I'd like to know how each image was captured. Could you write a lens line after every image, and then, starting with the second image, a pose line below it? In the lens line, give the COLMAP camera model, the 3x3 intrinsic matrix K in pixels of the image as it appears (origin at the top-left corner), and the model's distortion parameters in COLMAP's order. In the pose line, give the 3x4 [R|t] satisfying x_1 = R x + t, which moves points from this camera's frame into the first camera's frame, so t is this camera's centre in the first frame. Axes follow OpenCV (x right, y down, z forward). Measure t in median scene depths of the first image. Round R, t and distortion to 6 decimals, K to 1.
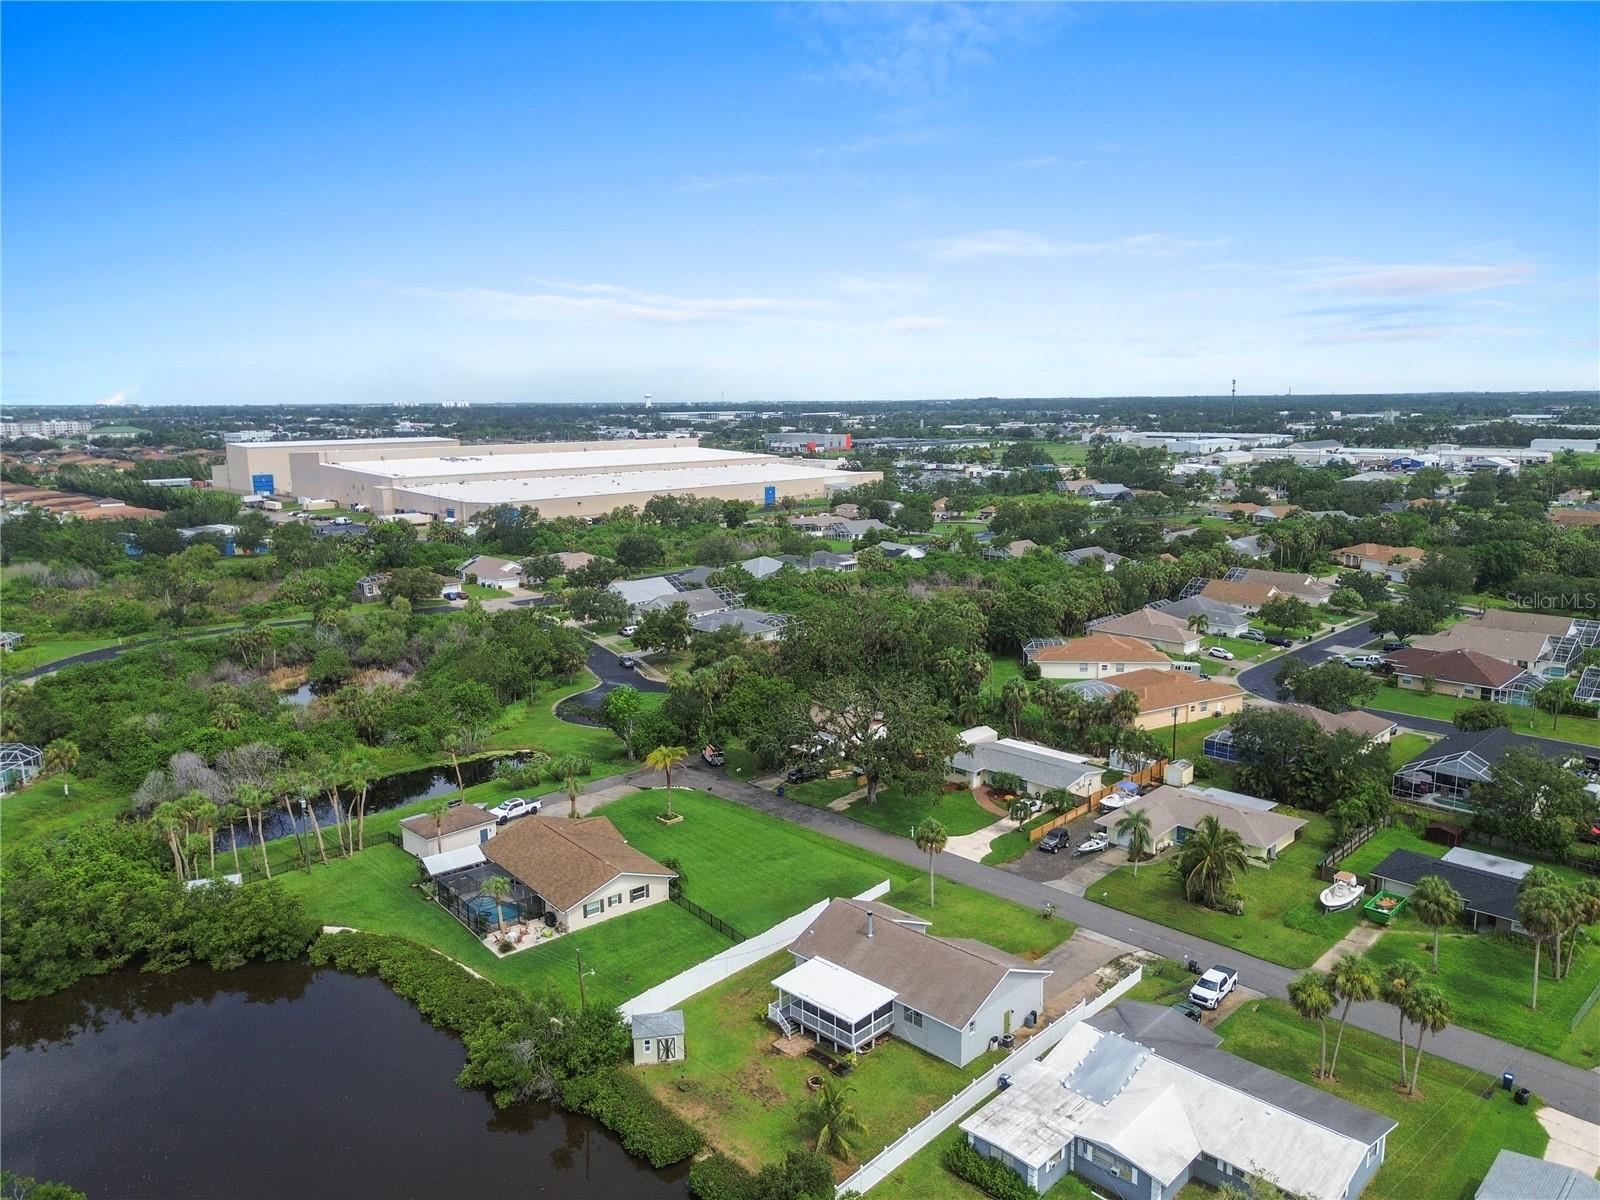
lens RADIAL K [[1136.6, 0, 799.2], [0, 1136.6, 608.4], [0, 0, 1]] dist [0.067811, -0.056575]
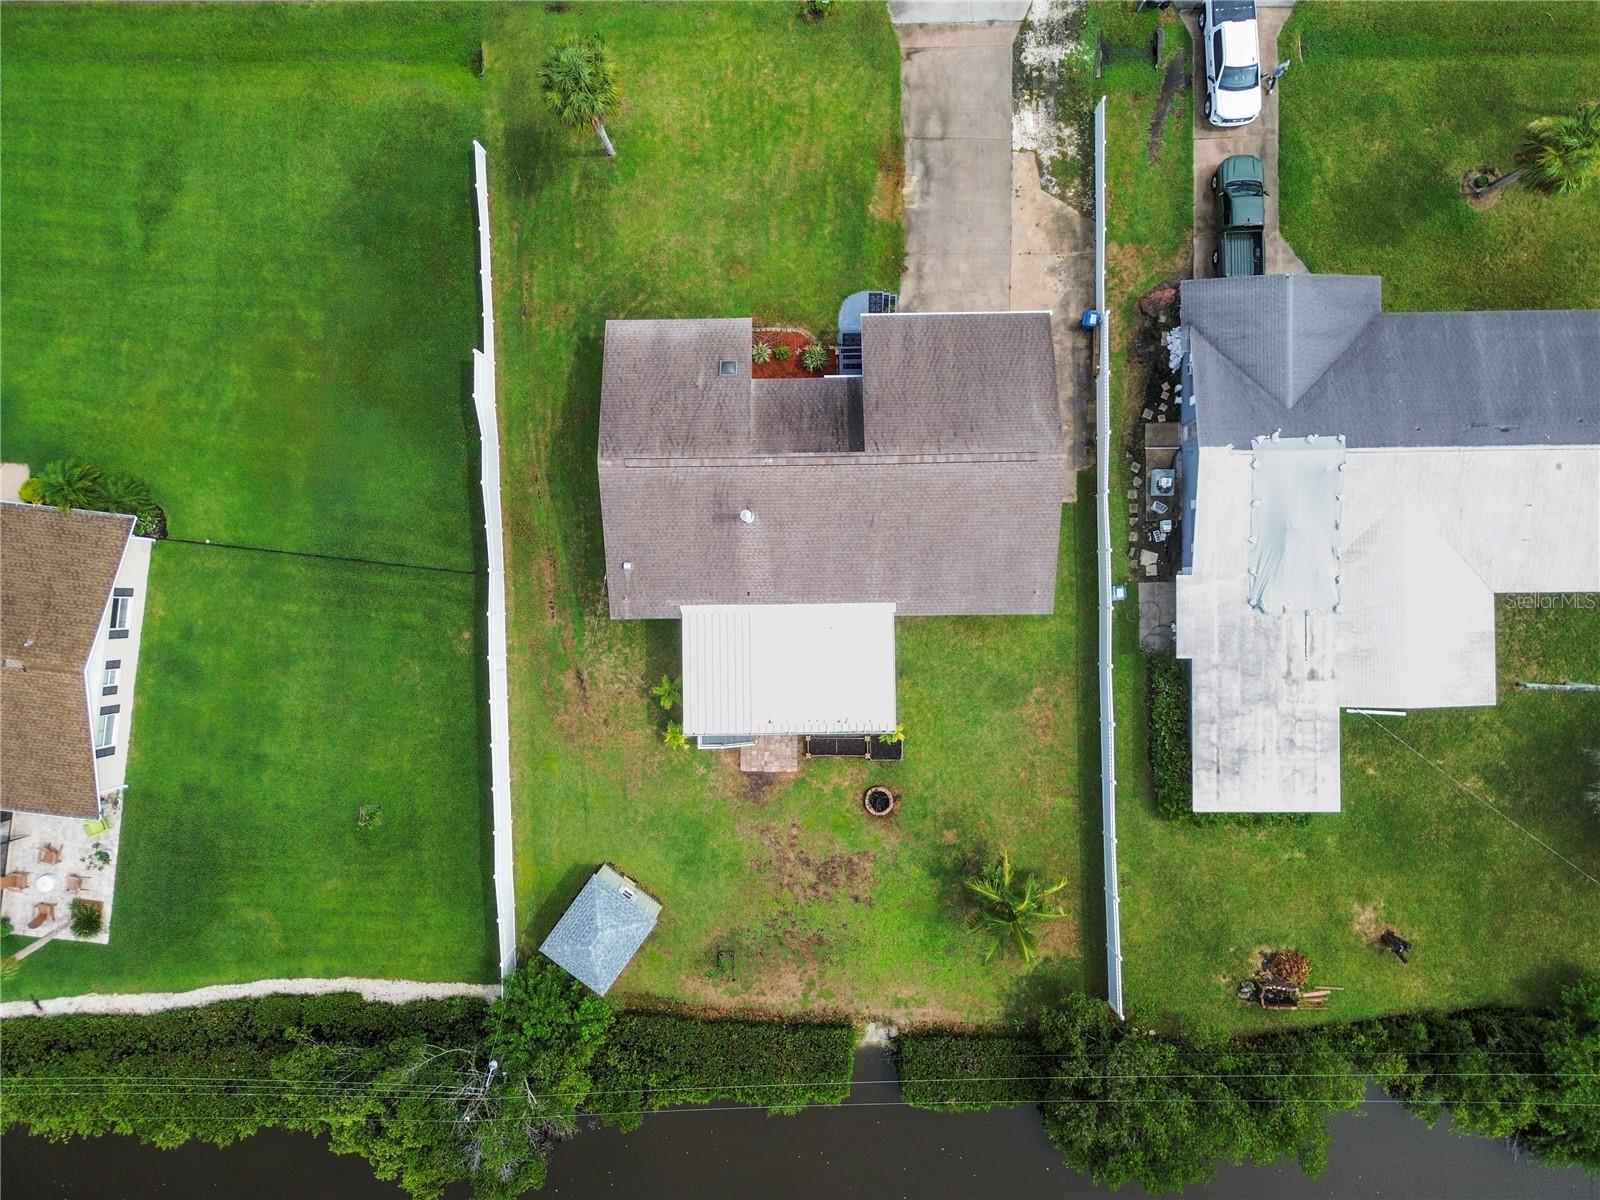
lens RADIAL K [[1136.6, 0, 792.6], [0, 1136.6, 584.3], [0, 0, 1]] dist [0.067811, -0.056575]
pose [[0.707874, -0.706331, 0.003365, 0.046996], [0.136506, 0.141475, 0.980485, -0.148123], [-0.693023, -0.693600, 0.196565, 0.763422]]
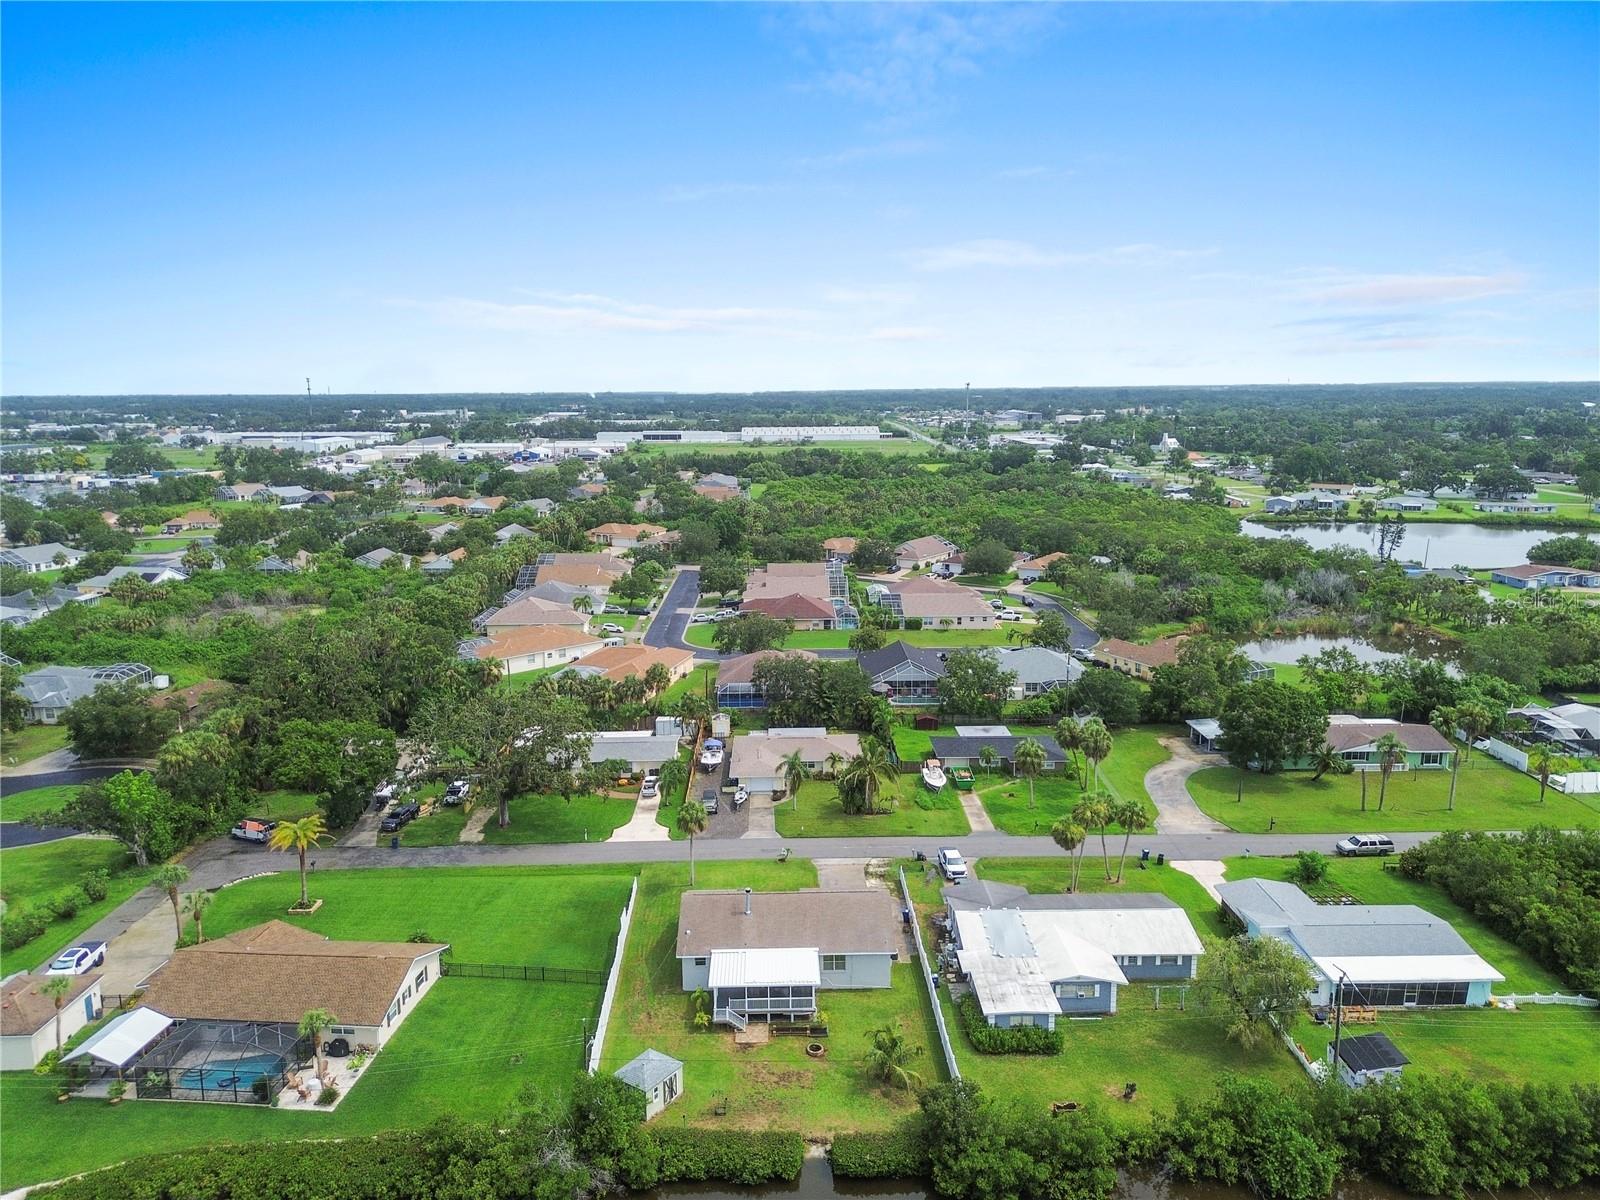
lens RADIAL K [[1136.6, 0, 802.8], [0, 1136.6, 606.5], [0, 0, 1]] dist [0.067811, -0.056575]
pose [[0.699721, -0.132878, 0.701951, -0.510342], [0.133611, 0.989554, 0.054135, -0.029568], [-0.701812, 0.055909, 0.710165, 0.194722]]
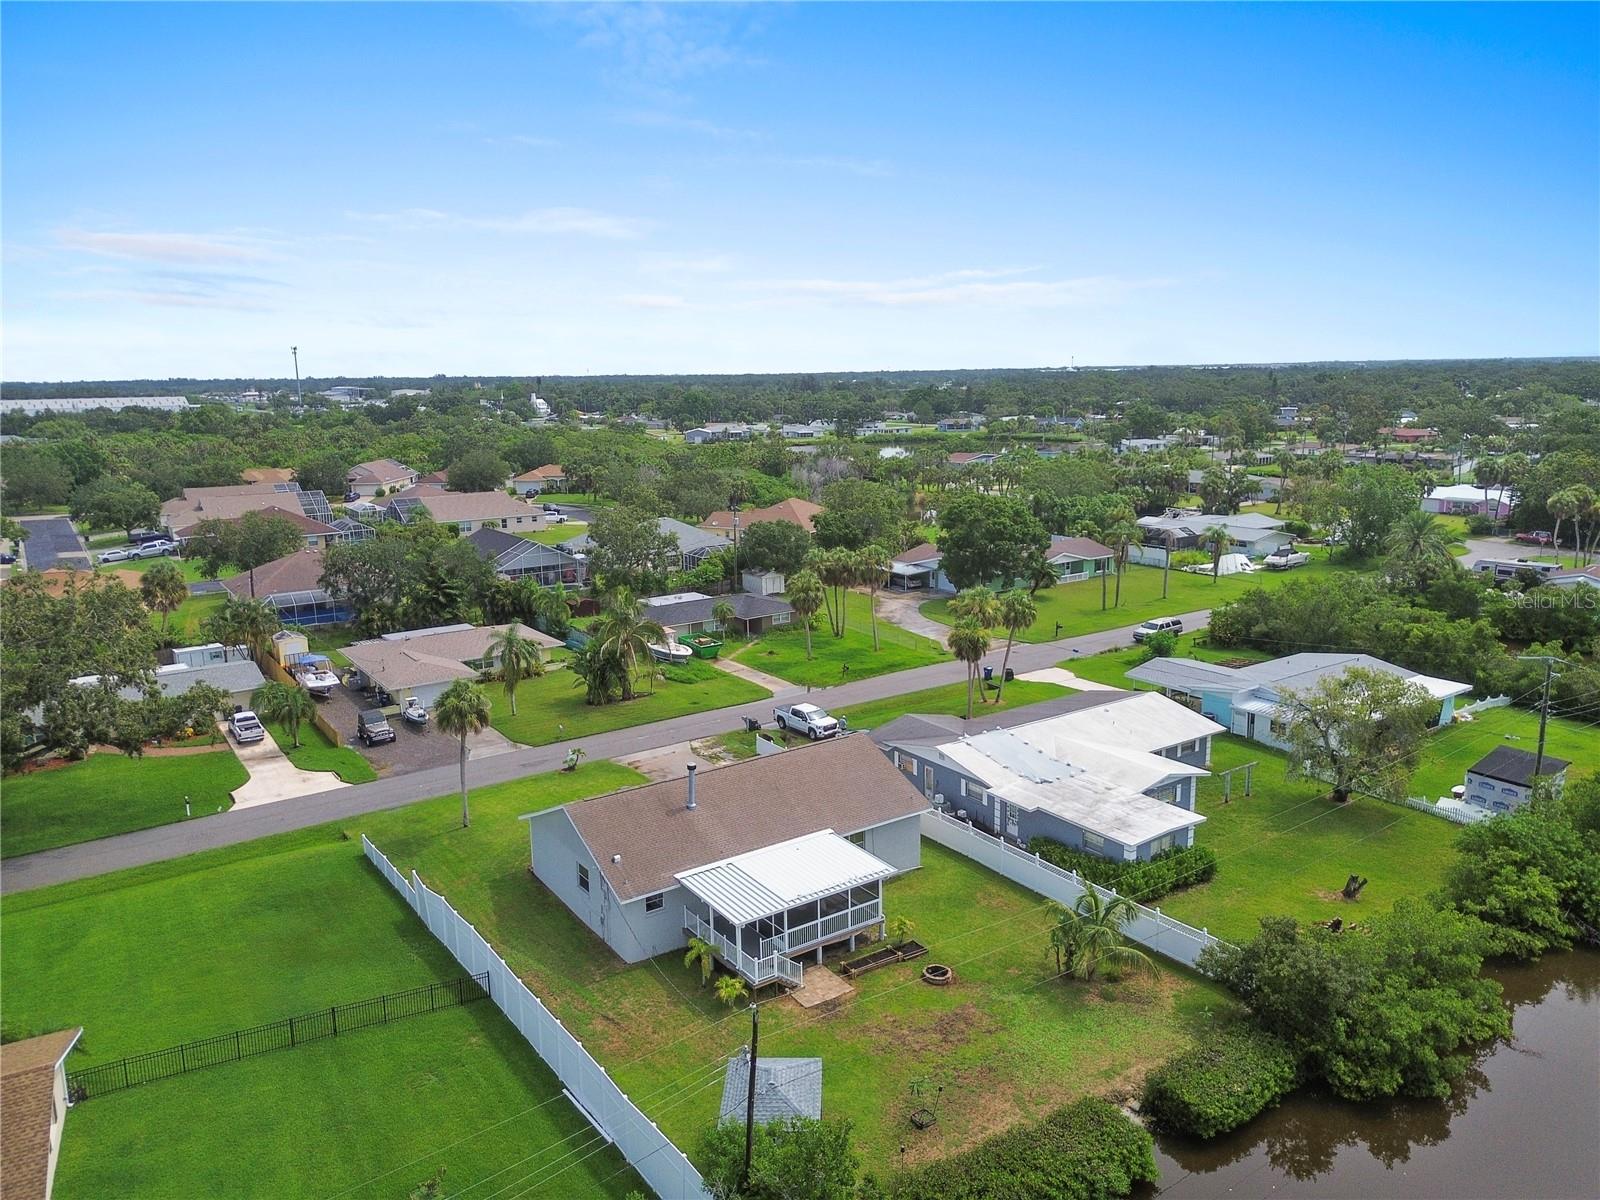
lens RADIAL K [[1136.6, 0, 804.5], [0, 1136.6, 604.7], [0, 0, 1]] dist [0.067811, -0.056575]
pose [[0.189657, -0.191091, 0.963075, -0.412958], [0.196717, 0.968385, 0.153406, 0.093088], [-0.961942, 0.160359, 0.221252, 0.694802]]
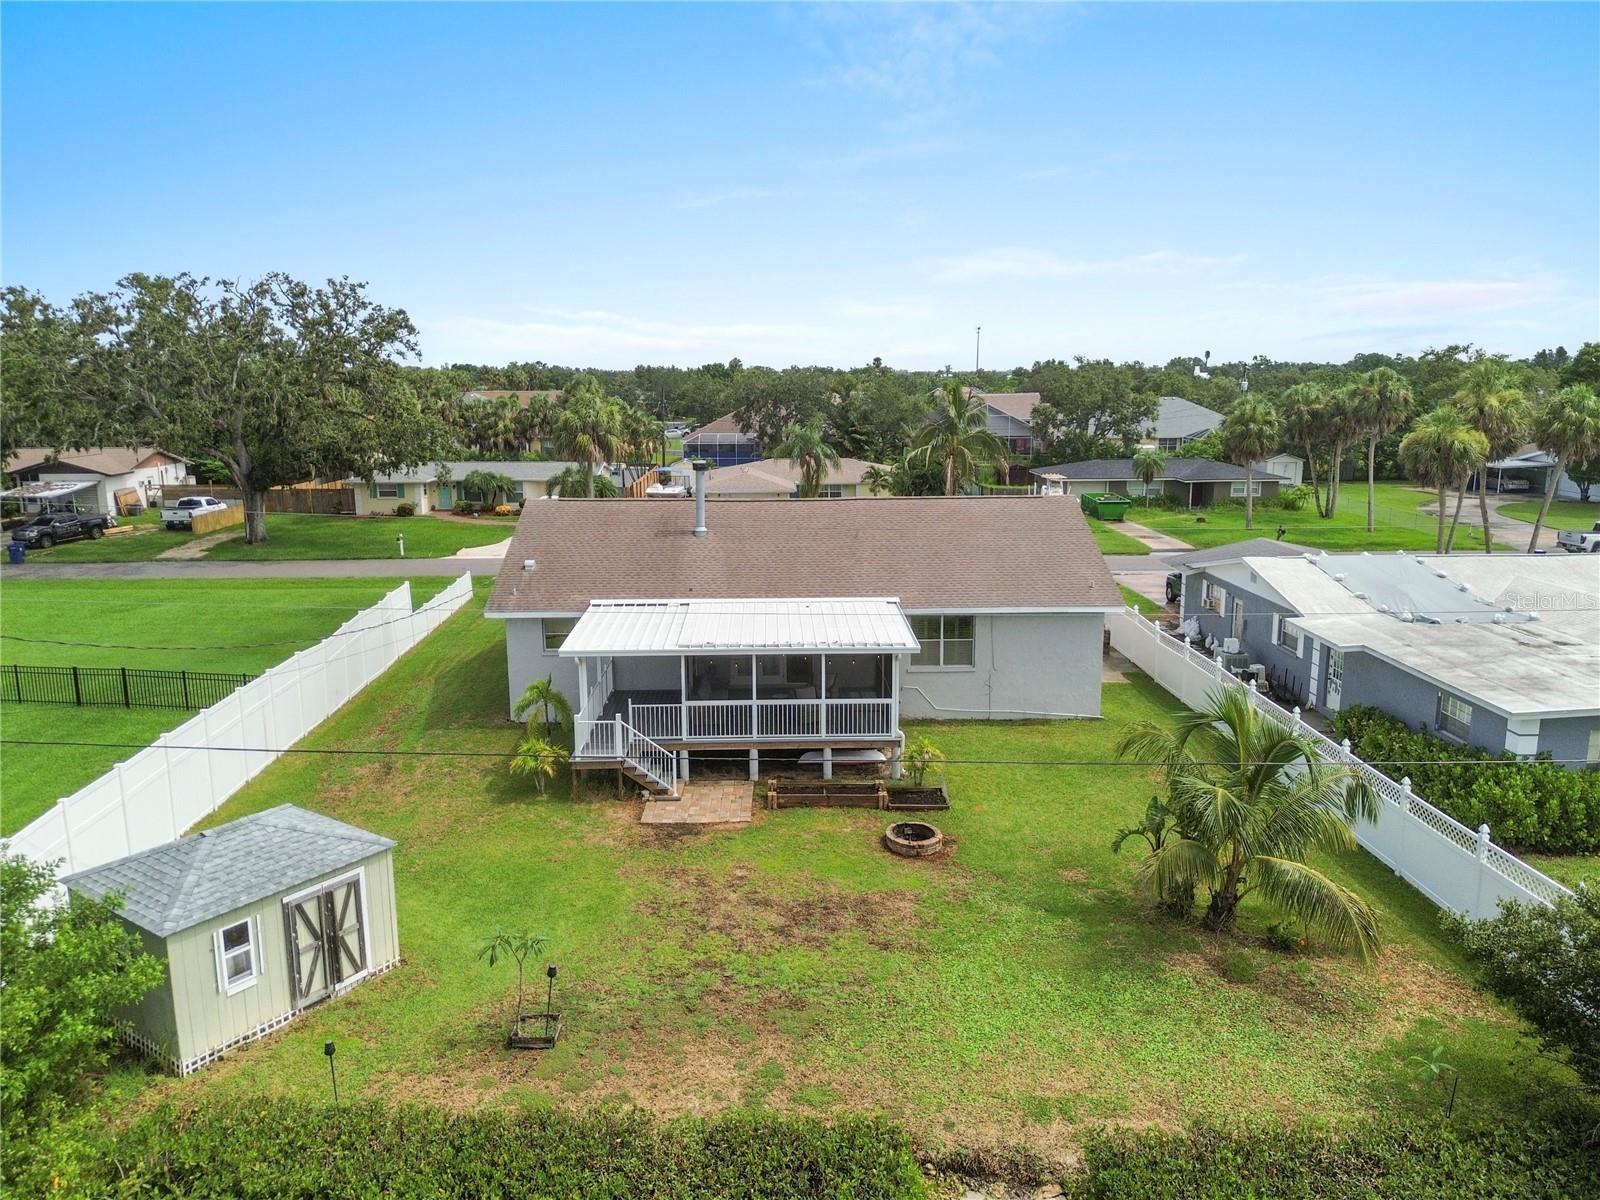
lens RADIAL K [[1136.6, 0, 801.6], [0, 1136.6, 598.2], [0, 0, 1]] dist [0.067811, -0.056575]
pose [[0.699231, -0.130962, 0.702798, -0.157369], [0.132166, 0.989812, 0.052949, 0.255390], [-0.702573, 0.055863, 0.709416, 0.620714]]
